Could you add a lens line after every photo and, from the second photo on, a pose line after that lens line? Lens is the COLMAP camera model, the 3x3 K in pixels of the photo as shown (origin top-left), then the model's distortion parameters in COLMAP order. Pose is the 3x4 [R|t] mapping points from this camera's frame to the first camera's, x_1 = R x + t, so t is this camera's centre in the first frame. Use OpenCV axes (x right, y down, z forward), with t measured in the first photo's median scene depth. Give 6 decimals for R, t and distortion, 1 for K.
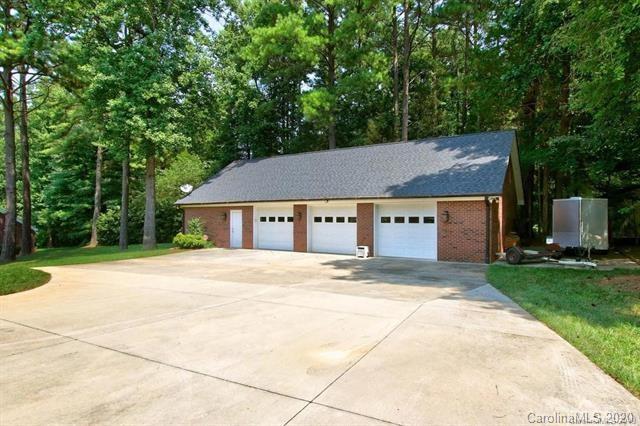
lens RADIAL K [[376.1, 0, 320.0], [0, 376.1, 213.0], [0, 0, 1]] dist [0.005999, 0.000846]
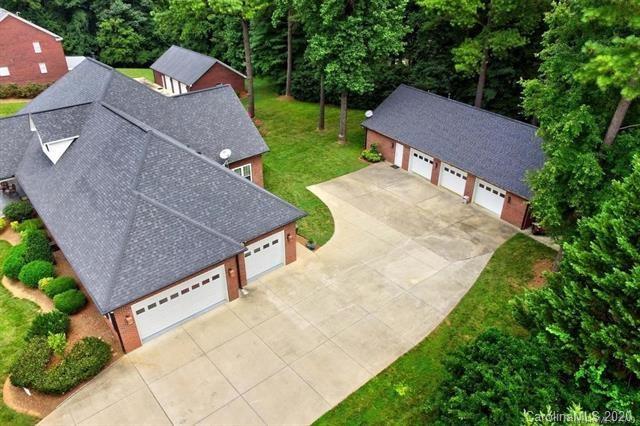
lens RADIAL K [[464.3, 0, 320.0], [0, 464.3, 213.0], [0, 0, 1]] dist [0.001760, 0.000061]
pose [[0.932131, 0.178821, -0.314889, 0.136515], [0.004028, 0.864393, 0.502800, -0.752532], [0.362099, -0.469944, 0.805007, -0.865313]]
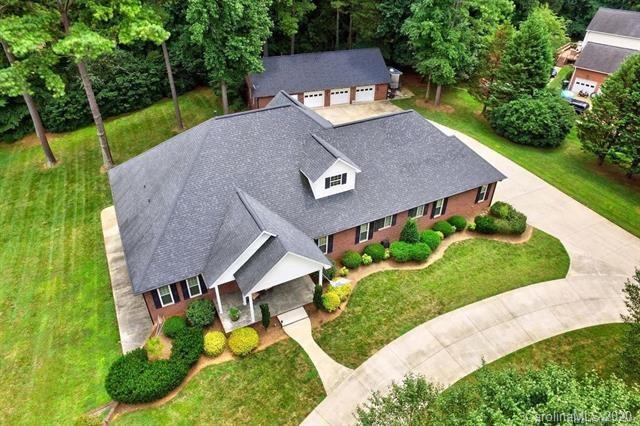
lens RADIAL K [[413.2, 0, 320.0], [0, 413.2, 213.0], [0, 0, 1]] dist [-0.030516, 0.000587]
pose [[0.609129, -0.491357, 0.622519, -2.029518], [-0.001707, 0.784133, 0.620590, -1.003869], [-0.793069, -0.379082, 0.476799, -0.604148]]
